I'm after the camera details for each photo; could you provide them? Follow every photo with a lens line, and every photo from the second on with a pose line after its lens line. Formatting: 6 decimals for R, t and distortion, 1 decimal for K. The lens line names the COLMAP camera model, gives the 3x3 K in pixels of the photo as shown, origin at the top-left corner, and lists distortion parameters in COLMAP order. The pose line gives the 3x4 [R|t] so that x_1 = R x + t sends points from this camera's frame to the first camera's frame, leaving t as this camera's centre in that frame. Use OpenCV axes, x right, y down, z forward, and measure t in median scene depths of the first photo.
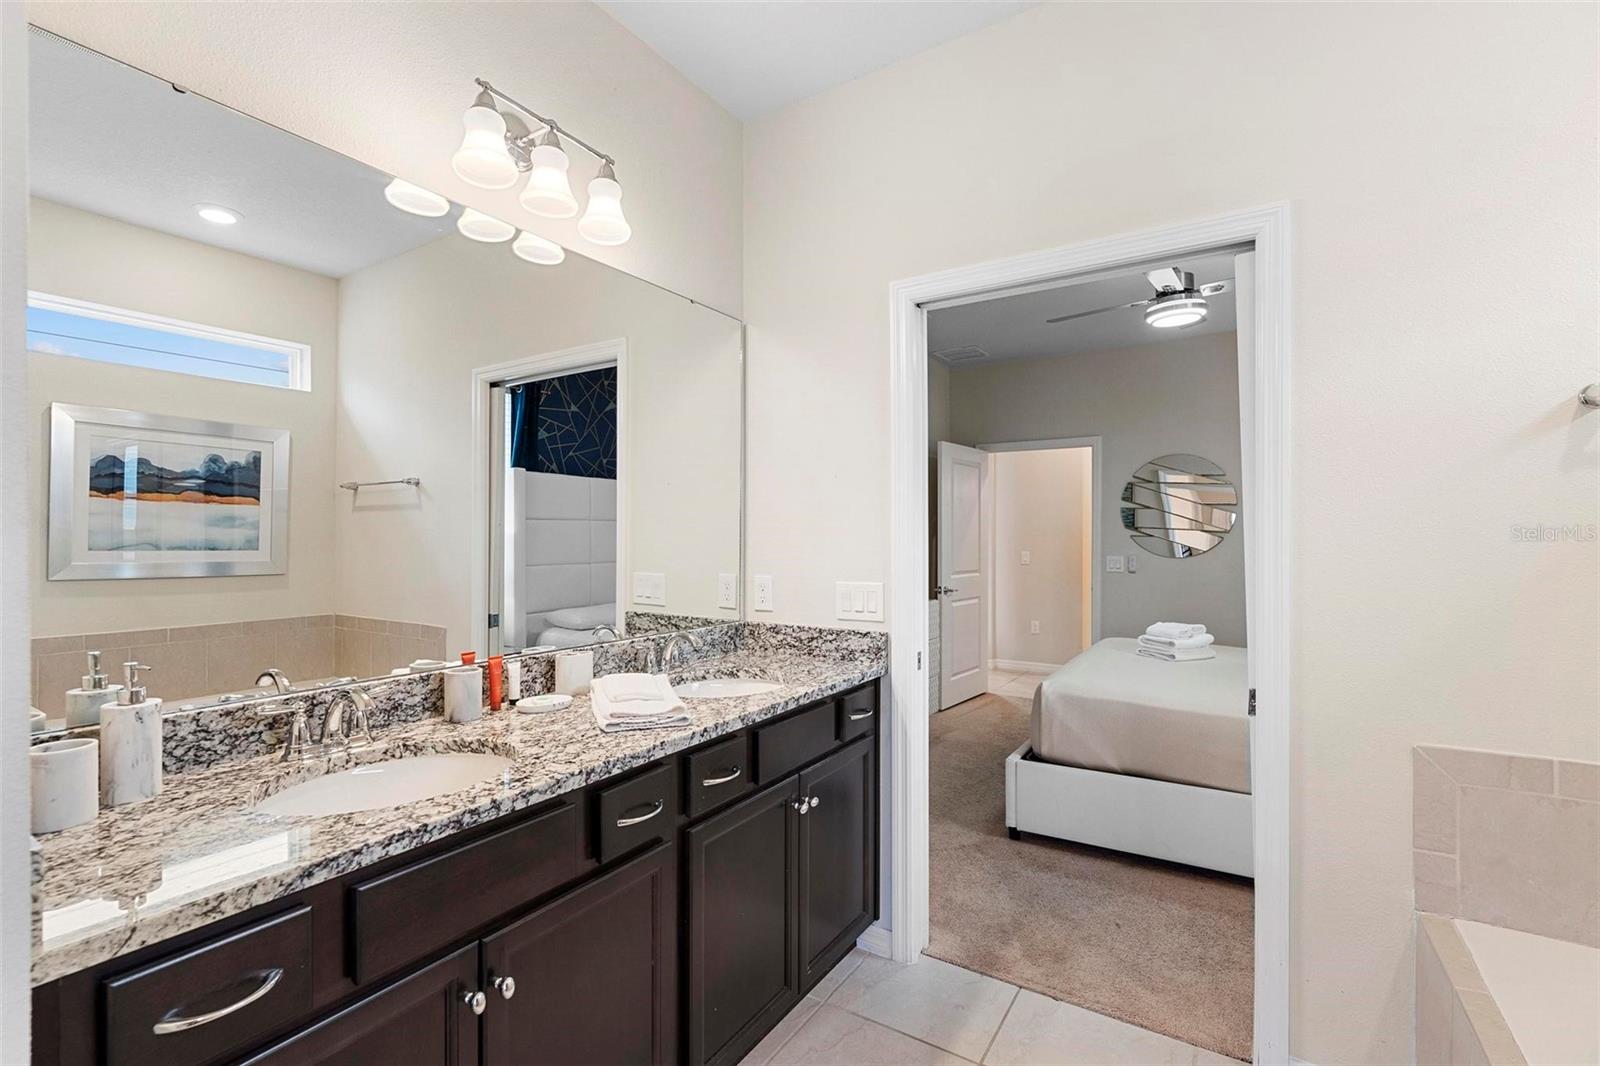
lens RADIAL K [[735.4, 0, 790.9], [0, 735.4, 540.5], [0, 0, 1]] dist [-0.000904, 0.001639]
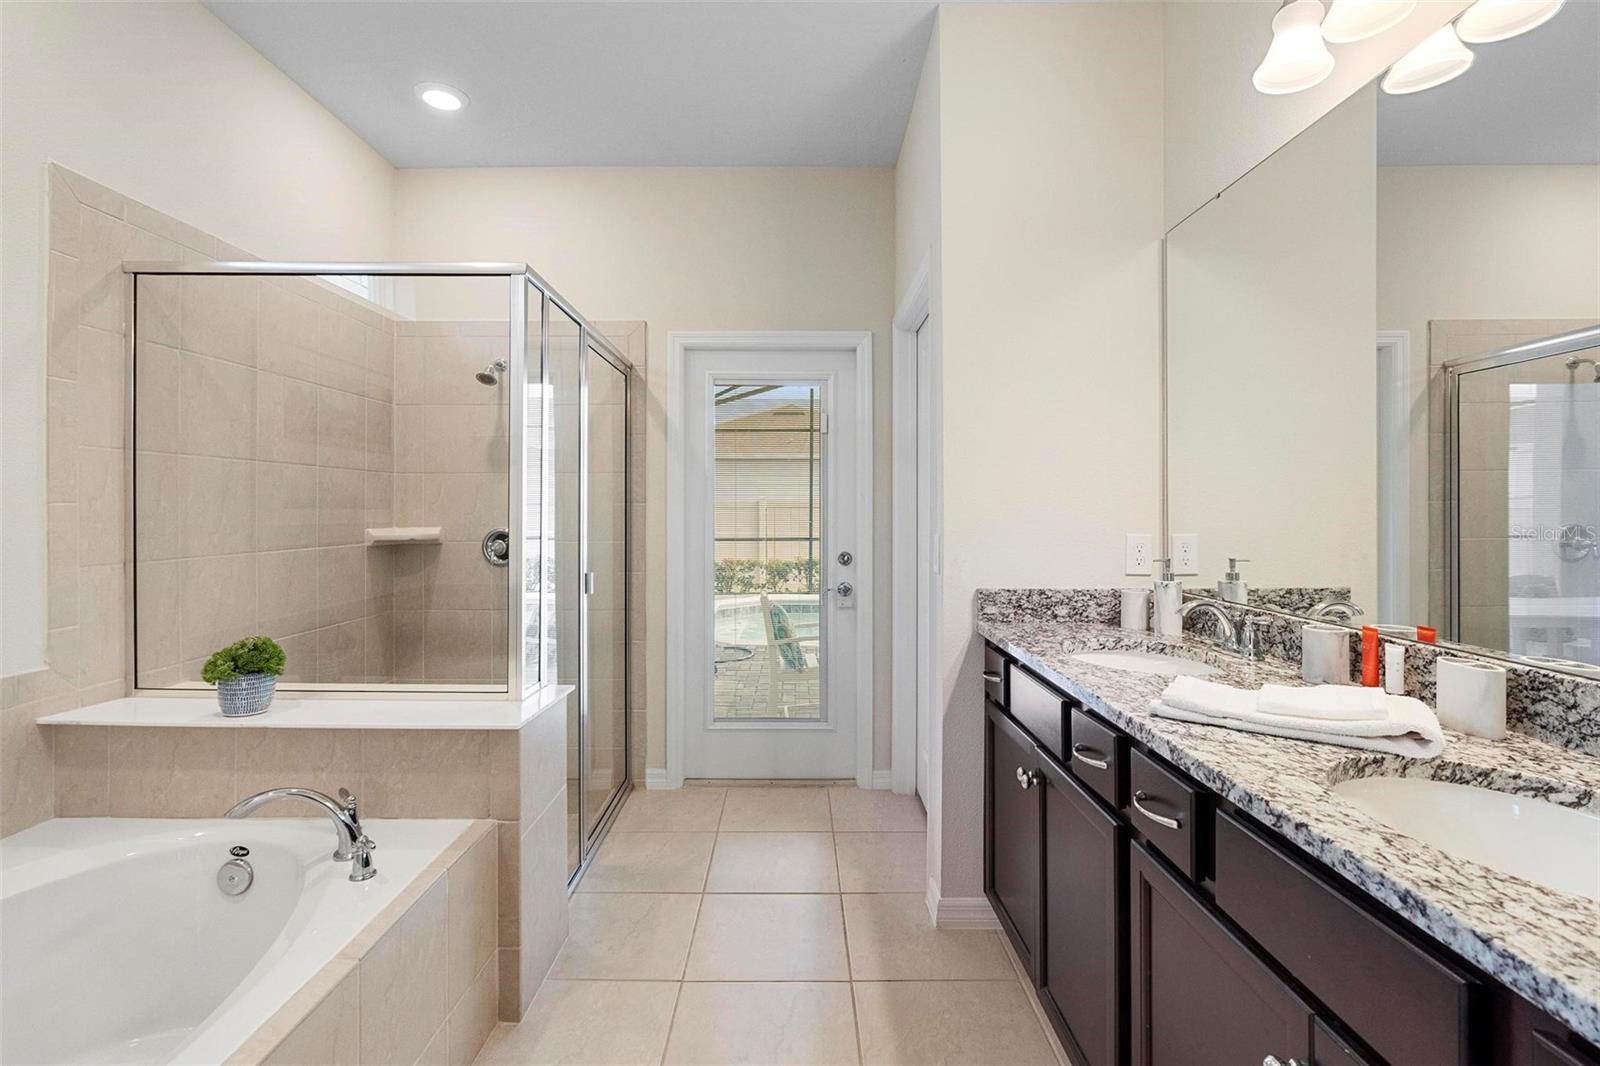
lens RADIAL K [[735.4, 0, 791.8], [0, 735.4, 504.5], [0, 0, 1]] dist [-0.000904, 0.001639]
pose [[-0.841437, 0.001048, -0.540355, 0.526151], [-0.000862, 0.999994, 0.003281, 0.016724], [0.540355, 0.003227, -0.841431, 1.236728]]
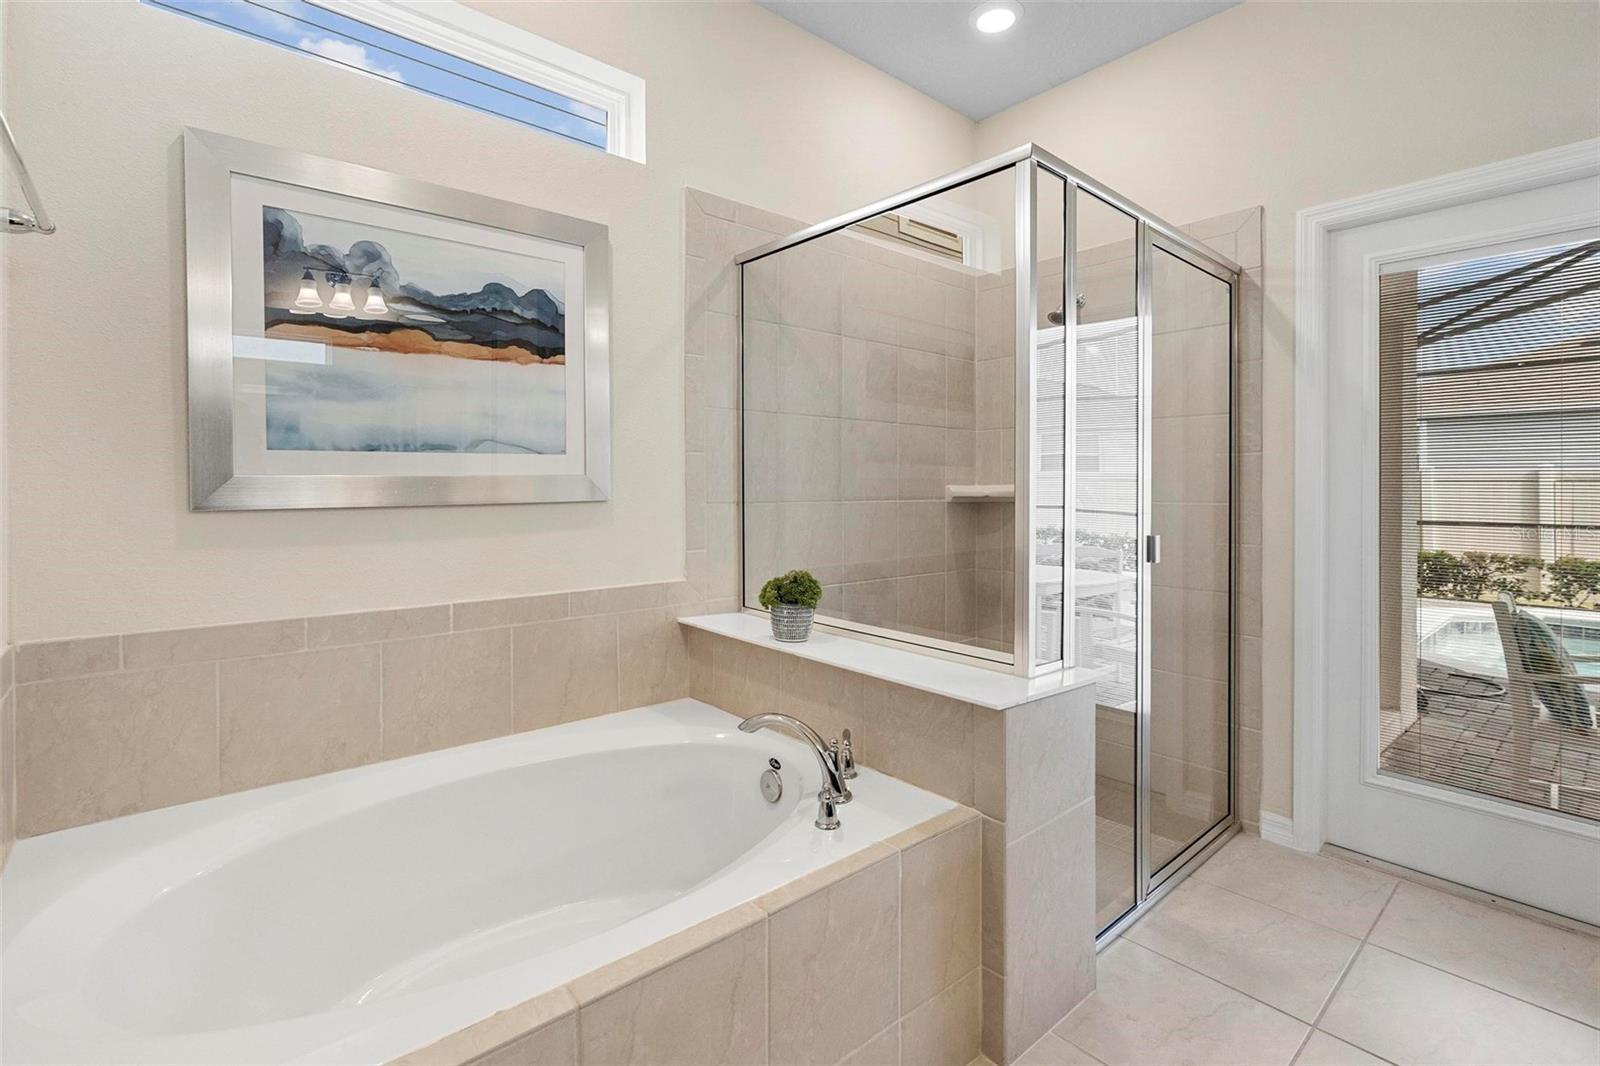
lens RADIAL K [[735.4, 0, 816.3], [0, 735.4, 491.6], [0, 0, 1]] dist [-0.000904, 0.001639]
pose [[-0.963209, 0.000784, 0.268754, 0.274404], [0.003175, 0.999959, 0.008461, 0.076589], [-0.268736, 0.009003, -0.963172, 1.030805]]
